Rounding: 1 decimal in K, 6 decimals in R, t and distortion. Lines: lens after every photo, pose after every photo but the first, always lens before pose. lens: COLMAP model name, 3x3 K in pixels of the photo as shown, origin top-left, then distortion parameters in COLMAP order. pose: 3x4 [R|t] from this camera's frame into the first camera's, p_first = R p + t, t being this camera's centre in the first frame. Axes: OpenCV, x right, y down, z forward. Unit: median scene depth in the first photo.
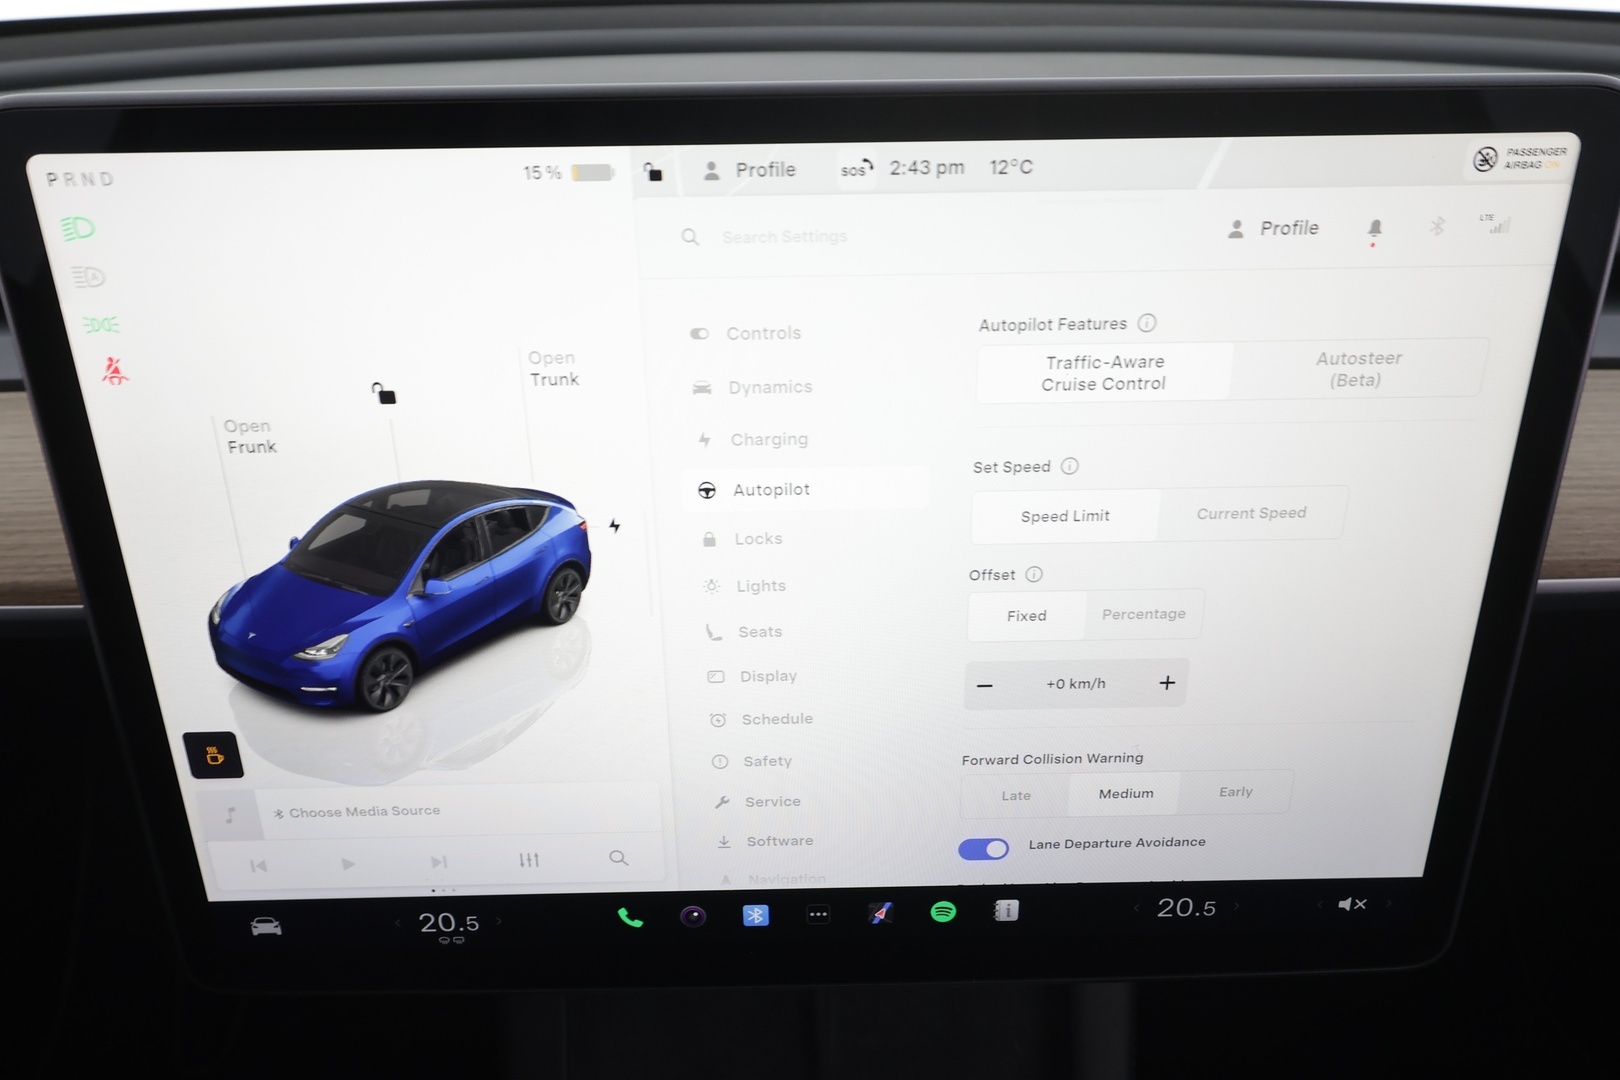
lens RADIAL K [[1161.5, 0, 814.0], [0, 1161.5, 540.0], [0, 0, 1]] dist [0.003393, -0.019062]
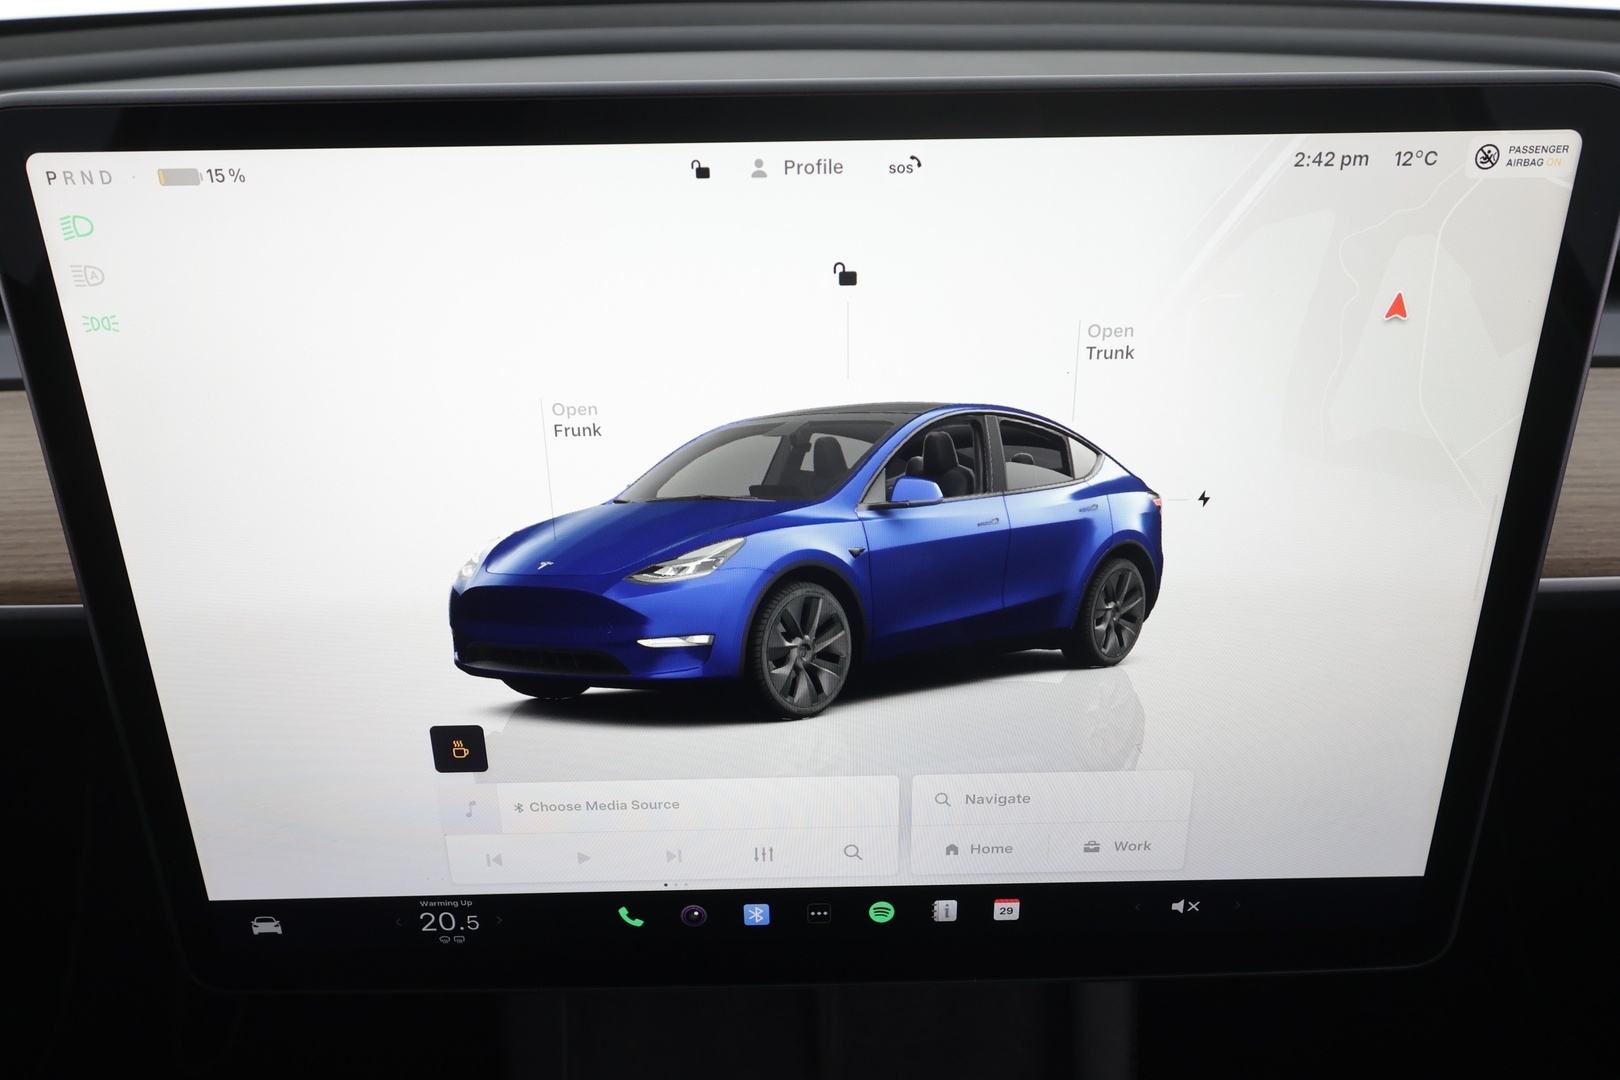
lens RADIAL K [[1161.5, 0, 785.9], [0, 1161.5, 538.9], [0, 0, 1]] dist [0.003393, -0.019062]
pose [[0.999997, 0.000118, -0.002383, -0.179327], [-0.000118, 1.000000, -0.000189, 0.003332], [0.002383, 0.000189, 0.999997, -0.000585]]
